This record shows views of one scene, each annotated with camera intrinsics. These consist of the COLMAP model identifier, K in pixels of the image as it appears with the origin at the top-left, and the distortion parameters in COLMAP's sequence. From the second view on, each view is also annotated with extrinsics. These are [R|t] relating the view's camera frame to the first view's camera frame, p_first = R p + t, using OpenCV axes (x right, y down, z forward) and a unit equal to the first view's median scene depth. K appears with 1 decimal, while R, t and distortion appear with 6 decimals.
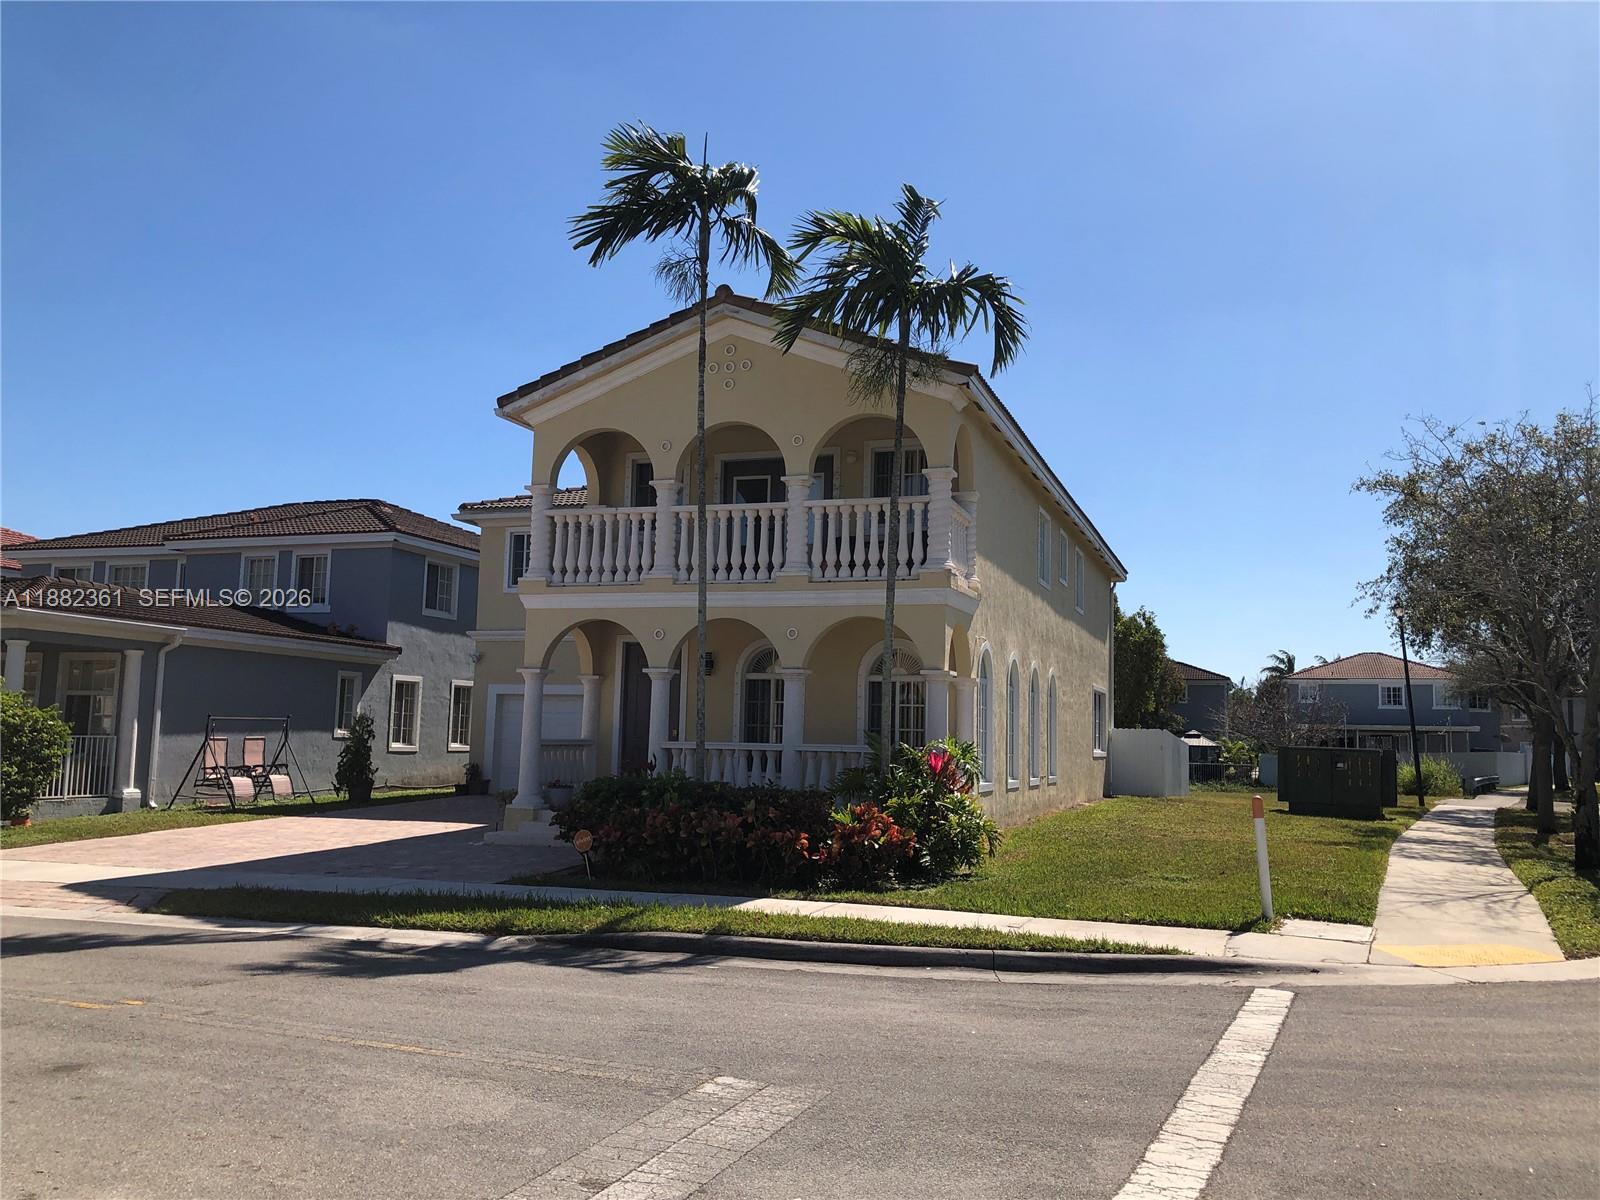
lens RADIAL K [[1283.5, 0, 802.1], [0, 1283.5, 605.8], [0, 0, 1]] dist [0.036585, -0.033684]
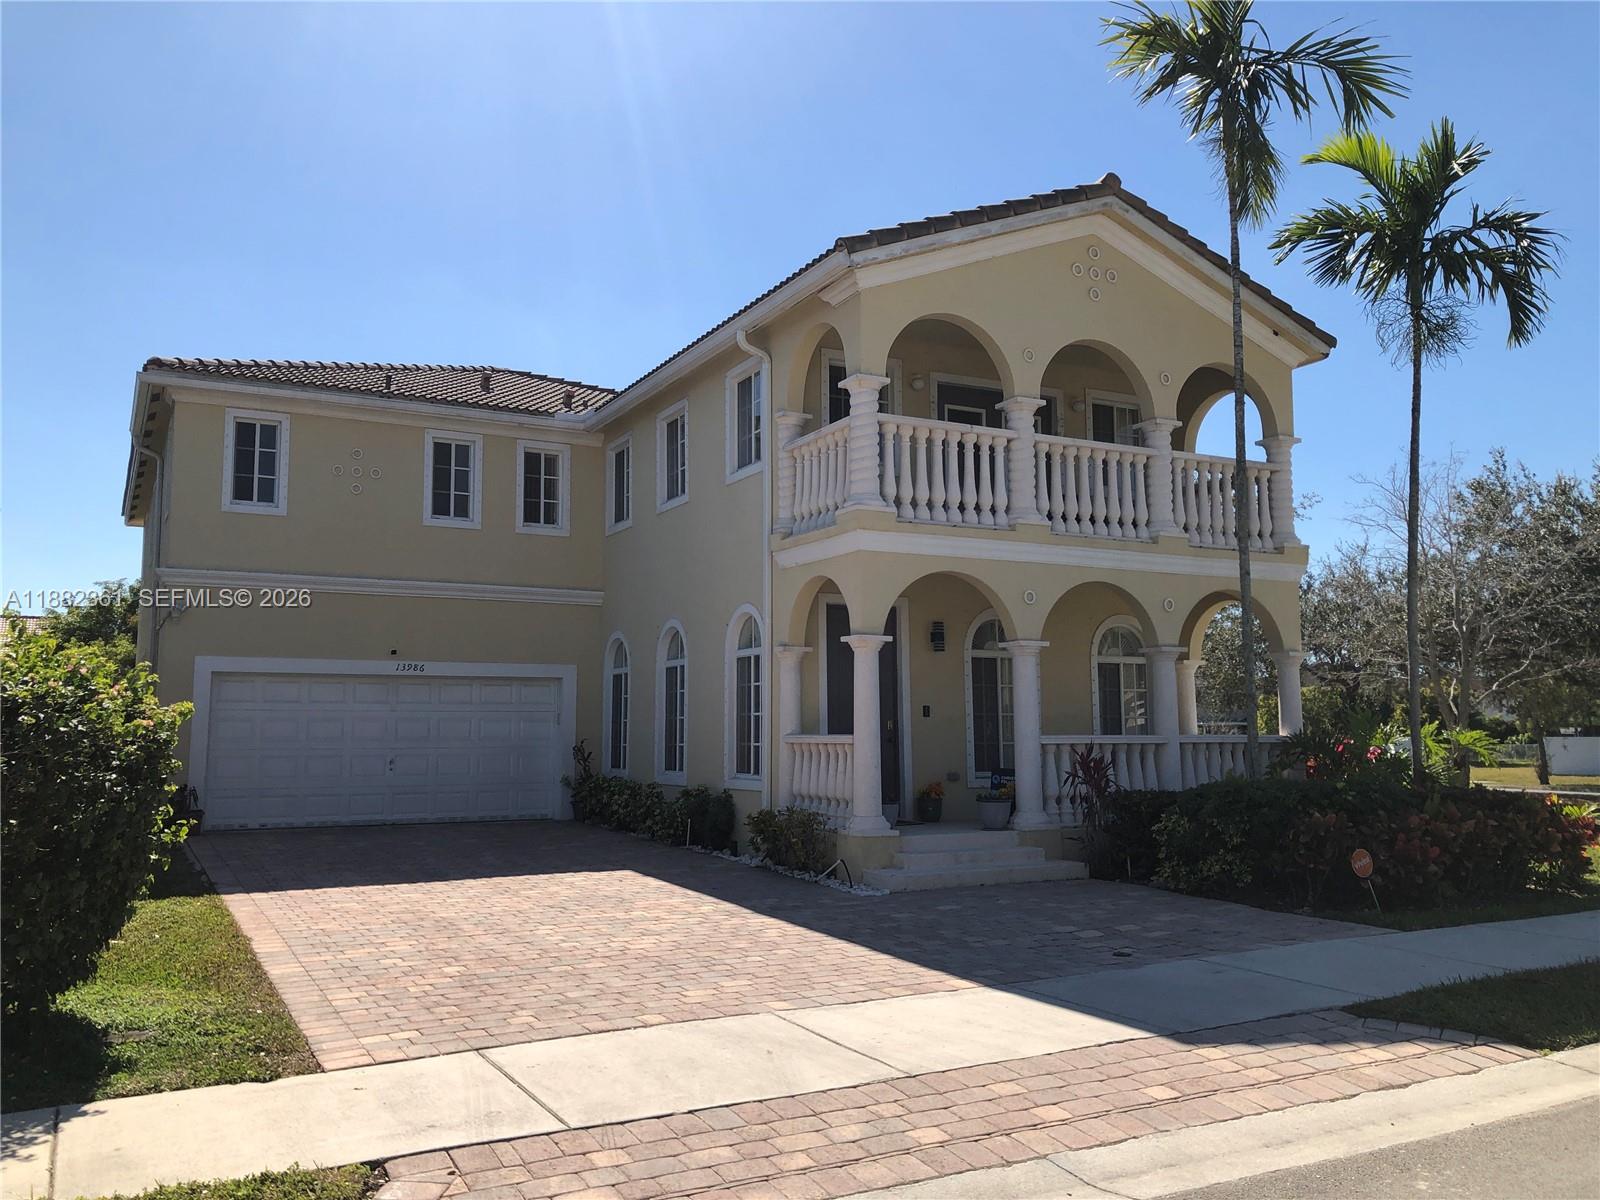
lens RADIAL K [[1283.5, 0, 790.0], [0, 1283.5, 593.2], [0, 0, 1]] dist [0.036585, -0.033684]
pose [[0.697857, 0.054423, 0.714167, -0.737661], [-0.054818, 0.998243, -0.022505, 0.043947], [-0.714136, -0.023444, 0.699614, 0.541724]]
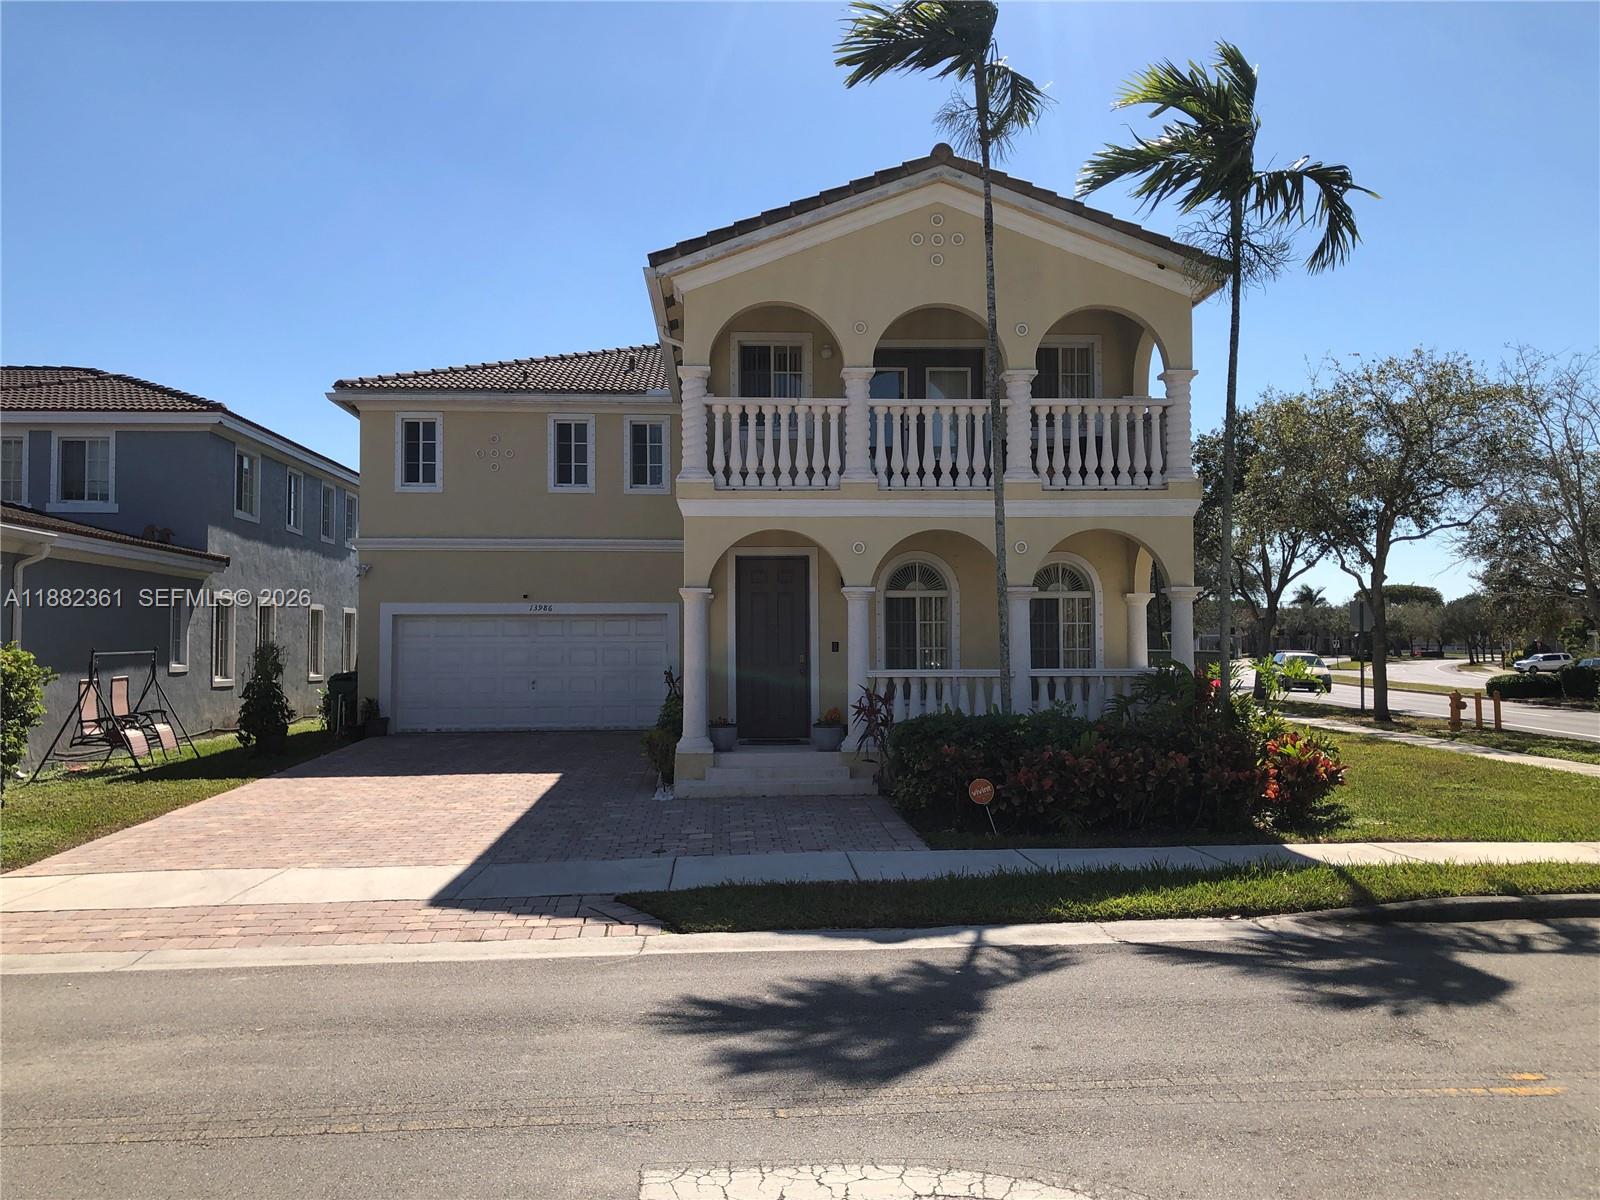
lens RADIAL K [[1283.5, 0, 793.3], [0, 1283.5, 607.3], [0, 0, 1]] dist [0.036585, -0.033684]
pose [[0.929291, -0.015934, 0.369005, -0.457144], [-0.012181, 0.997203, 0.073738, -0.000792], [-0.369148, -0.073019, 0.926498, 0.201290]]
